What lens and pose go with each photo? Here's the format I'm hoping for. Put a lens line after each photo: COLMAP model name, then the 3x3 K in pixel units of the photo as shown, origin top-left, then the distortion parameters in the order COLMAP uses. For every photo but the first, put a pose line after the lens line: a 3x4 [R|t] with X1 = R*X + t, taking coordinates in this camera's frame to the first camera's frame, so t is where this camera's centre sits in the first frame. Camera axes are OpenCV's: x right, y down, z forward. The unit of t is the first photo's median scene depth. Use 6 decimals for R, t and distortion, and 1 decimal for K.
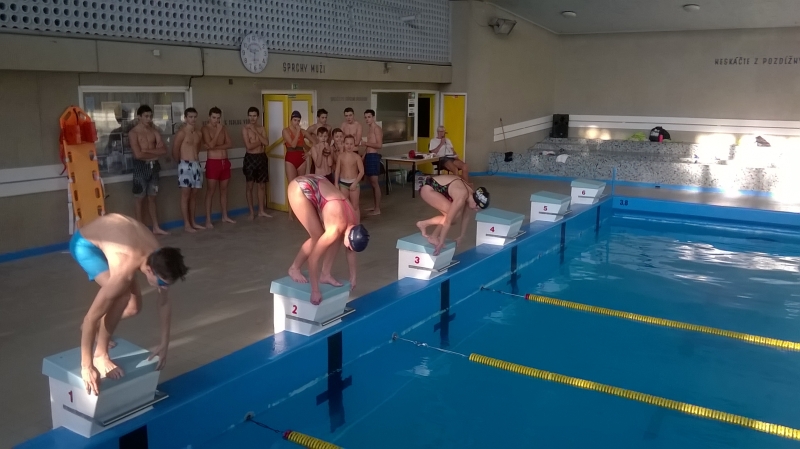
lens RADIAL K [[677.3, 0, 398.2], [0, 677.3, 227.3], [0, 0, 1]] dist [0.049609, -0.101480]
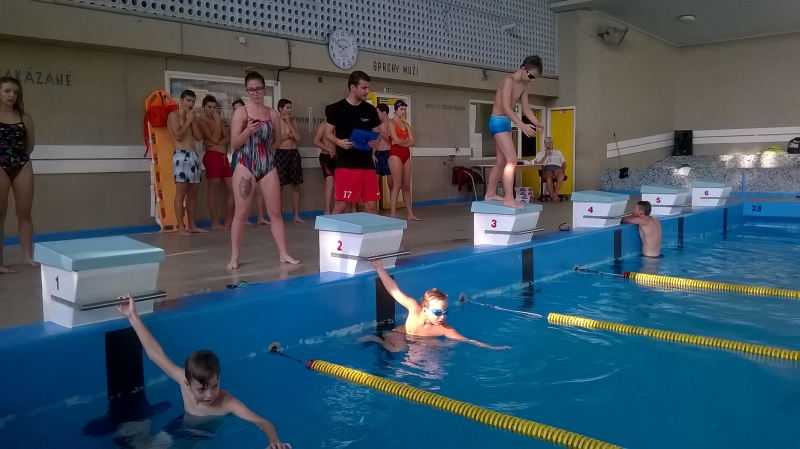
lens RADIAL K [[677.3, 0, 400.2], [0, 677.3, 219.7], [0, 0, 1]] dist [0.049609, -0.101480]
pose [[0.983853, -0.008286, -0.178788, 0.043022], [-0.011037, 0.994218, -0.106815, 0.092016], [0.178639, 0.107063, 0.978072, 0.071822]]
